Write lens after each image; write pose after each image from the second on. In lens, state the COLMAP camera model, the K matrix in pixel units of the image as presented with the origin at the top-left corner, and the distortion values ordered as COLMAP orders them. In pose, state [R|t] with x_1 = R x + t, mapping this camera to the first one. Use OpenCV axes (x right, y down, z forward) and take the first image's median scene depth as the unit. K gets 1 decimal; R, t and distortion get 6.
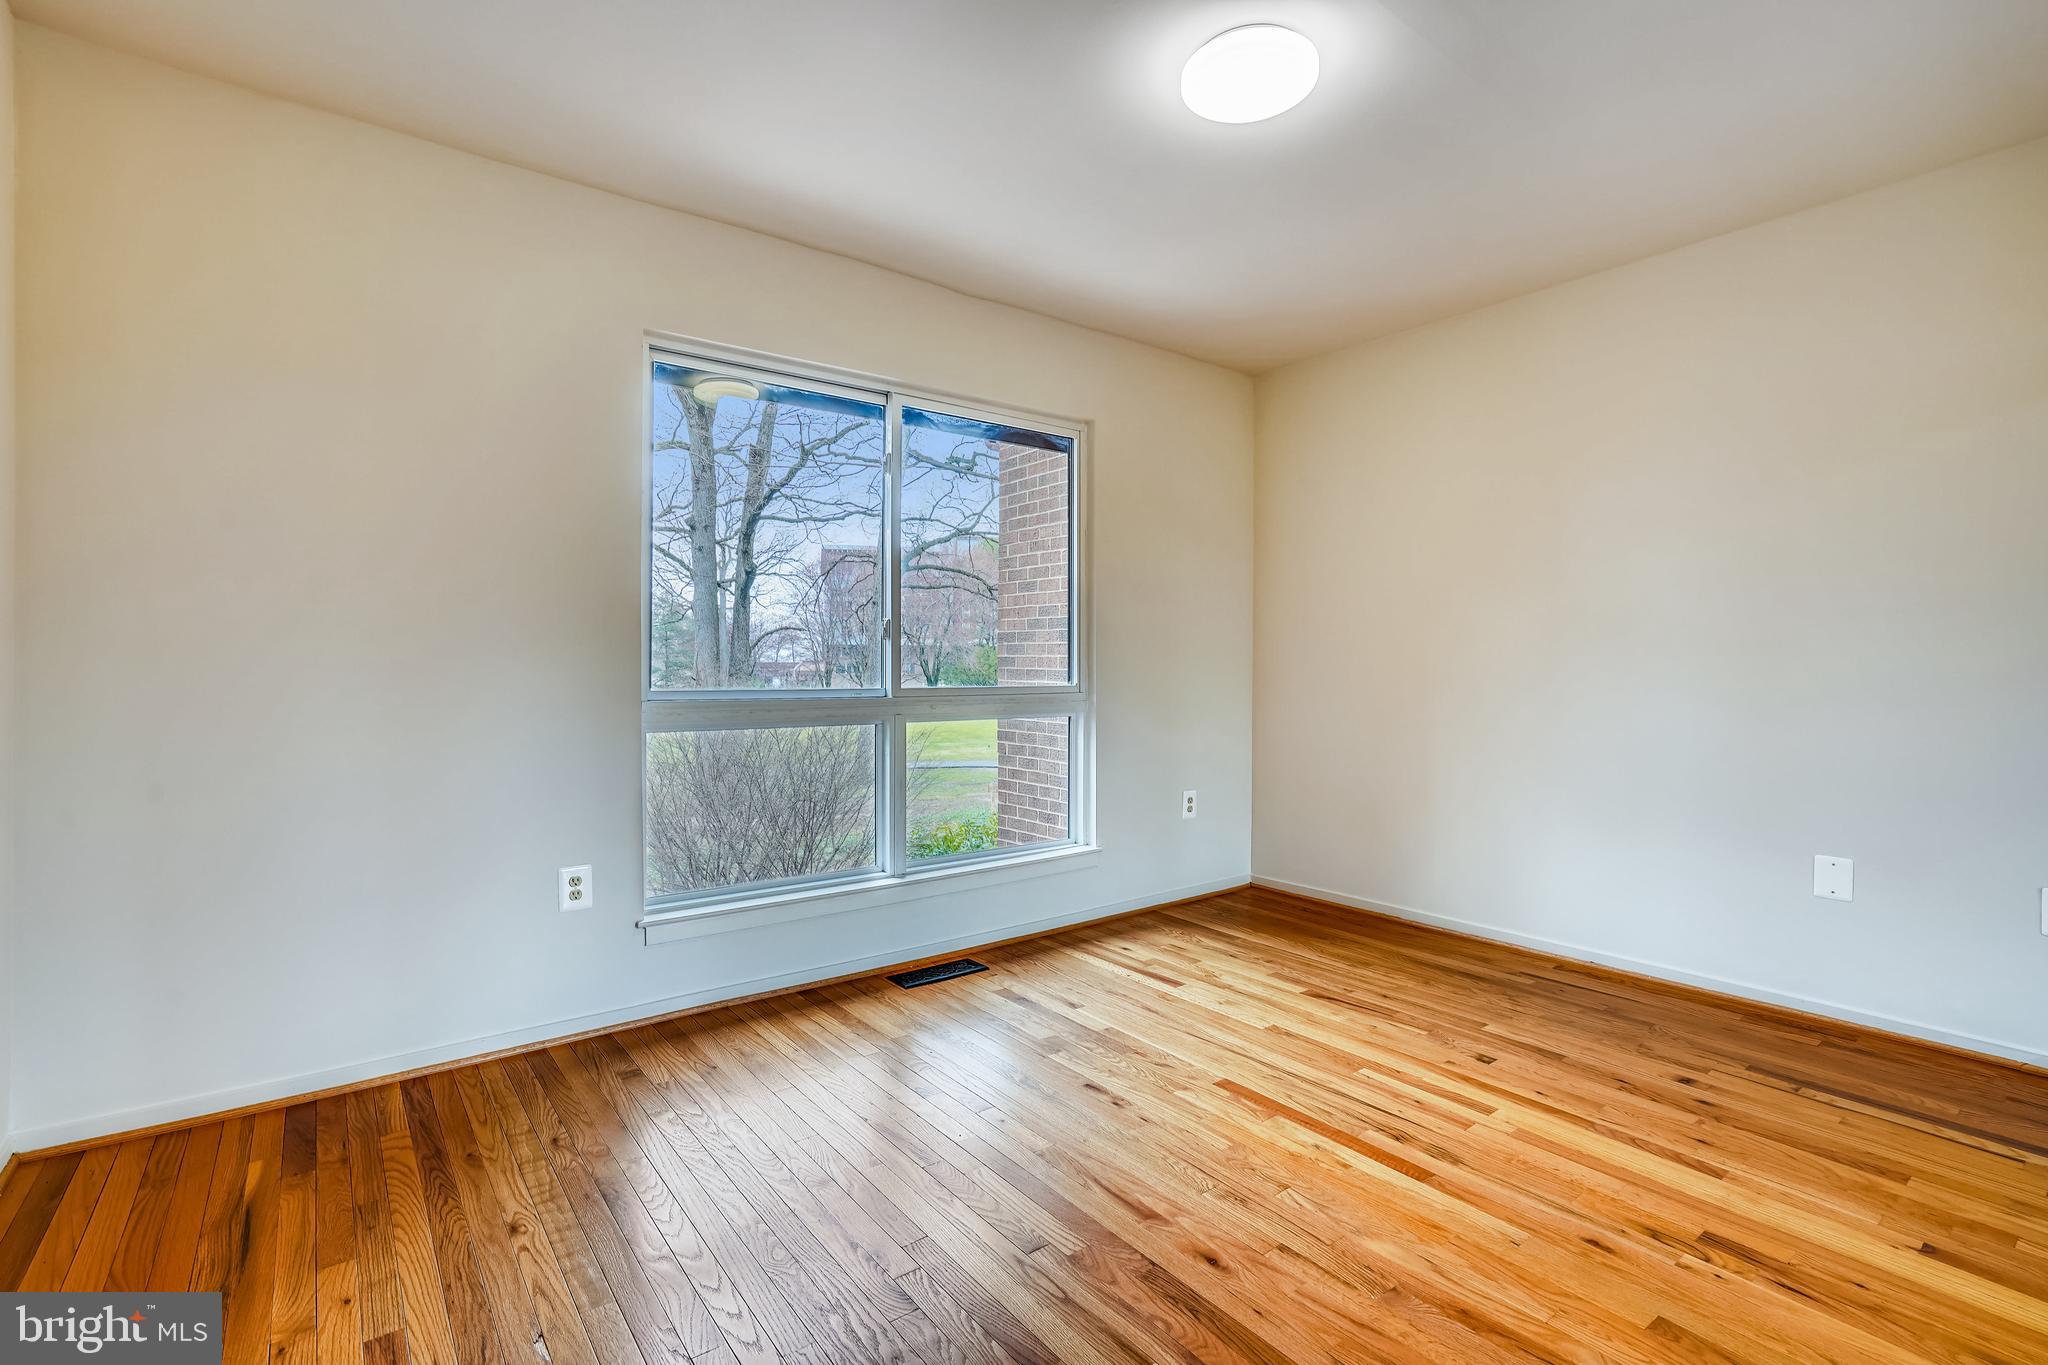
lens RADIAL K [[939.1, 0, 1024.0], [0, 939.1, 682.5], [0, 0, 1]] dist [-0.036710, 0.020019]
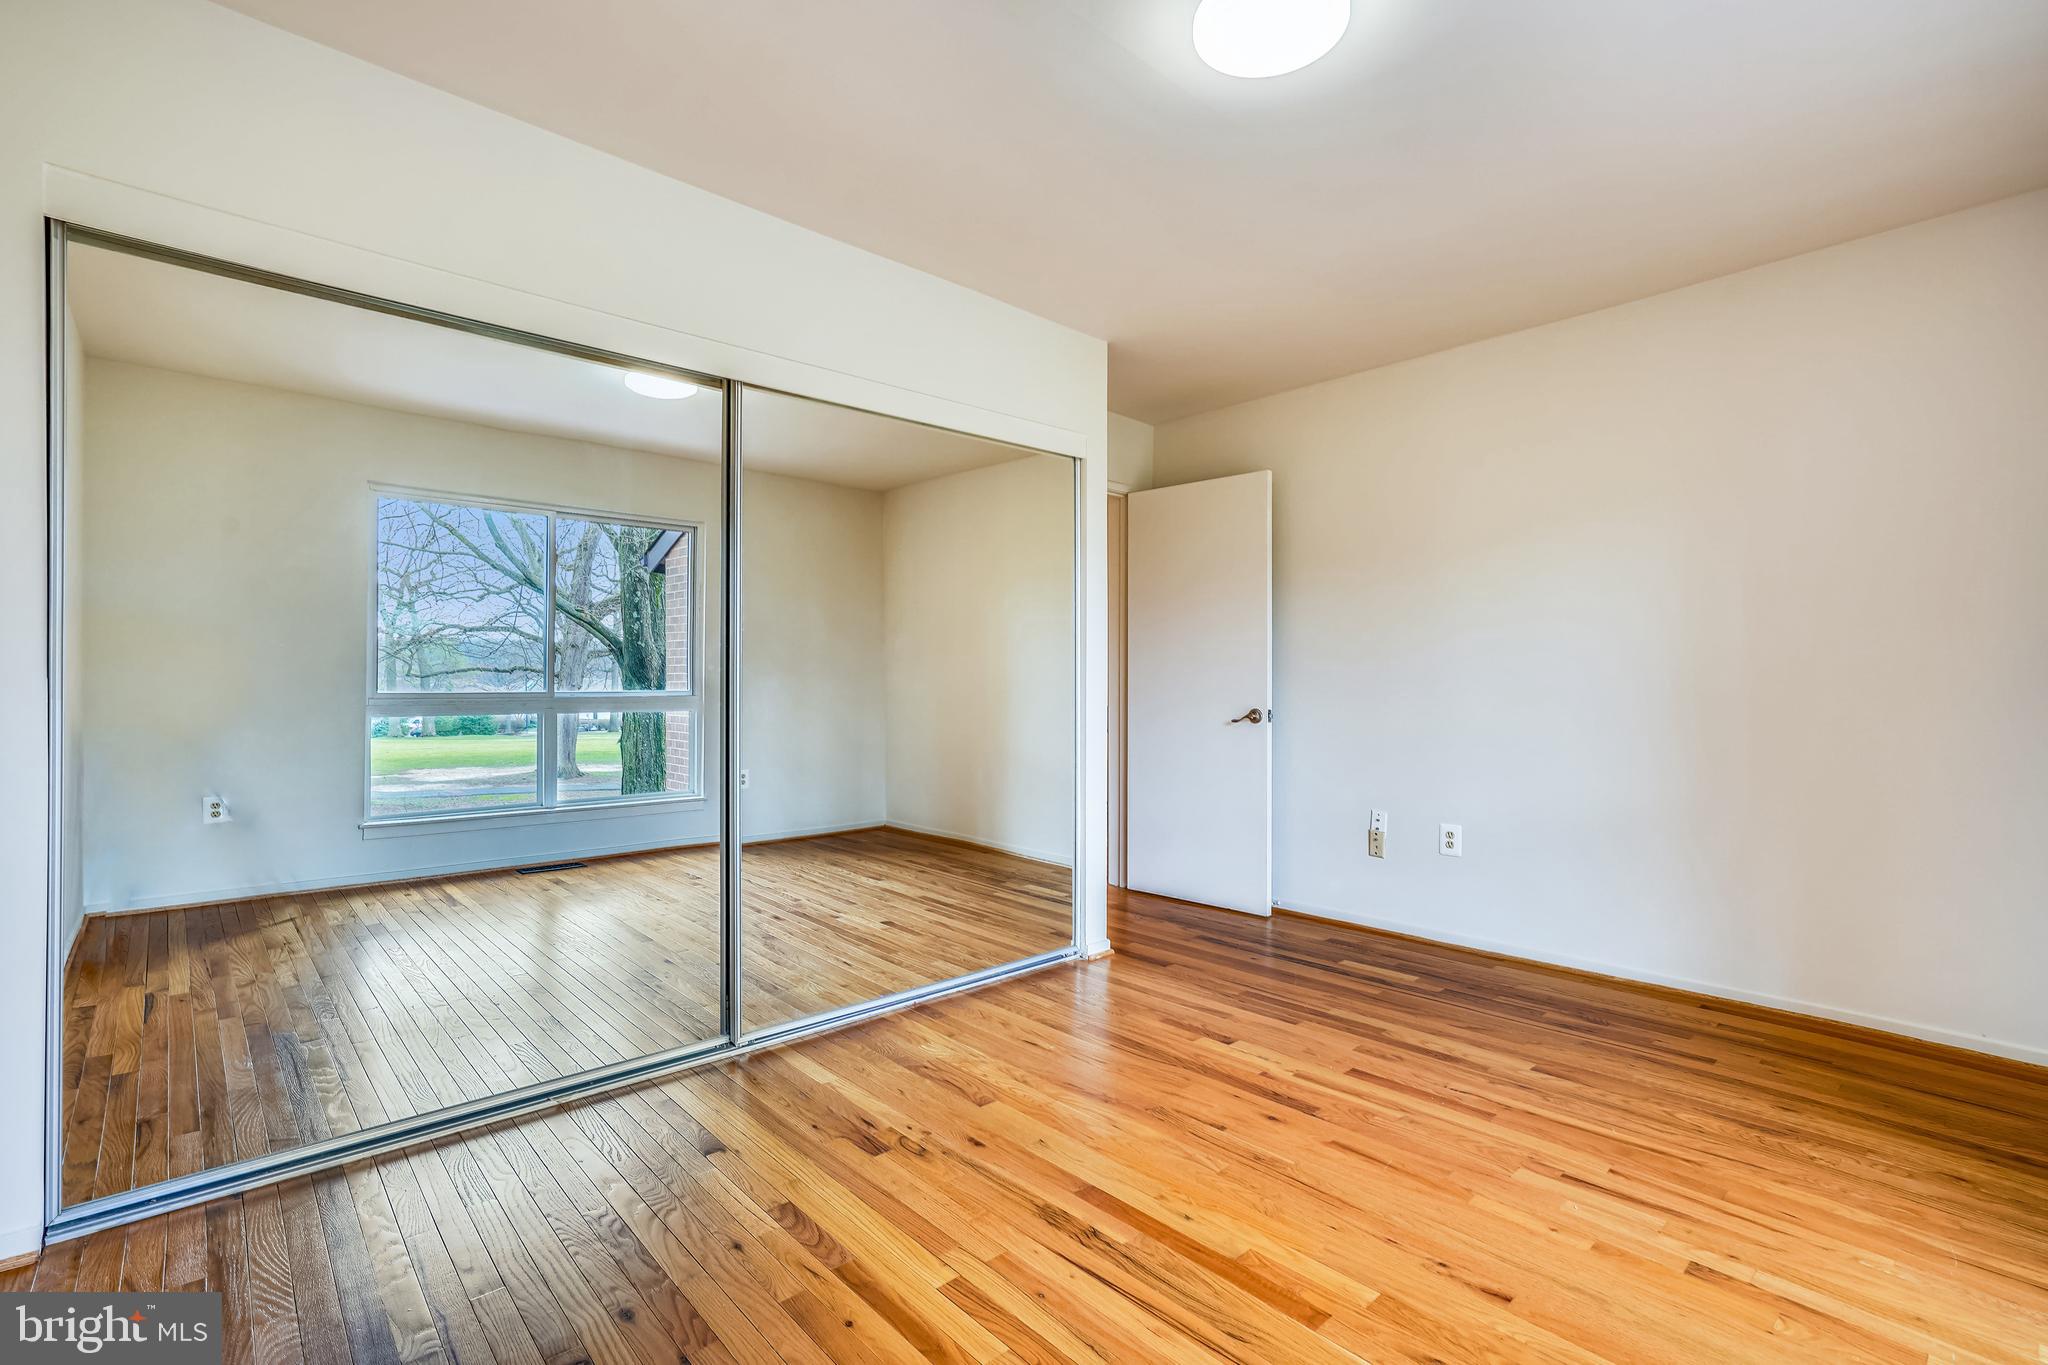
lens RADIAL K [[939.1, 0, 1024.0], [0, 939.1, 682.5], [0, 0, 1]] dist [-0.036710, 0.020019]
pose [[-0.996890, -0.004945, -0.078646, 0.610586], [-0.006649, 0.999748, 0.021419, -0.043725], [0.078520, 0.021876, -0.996672, 2.091311]]
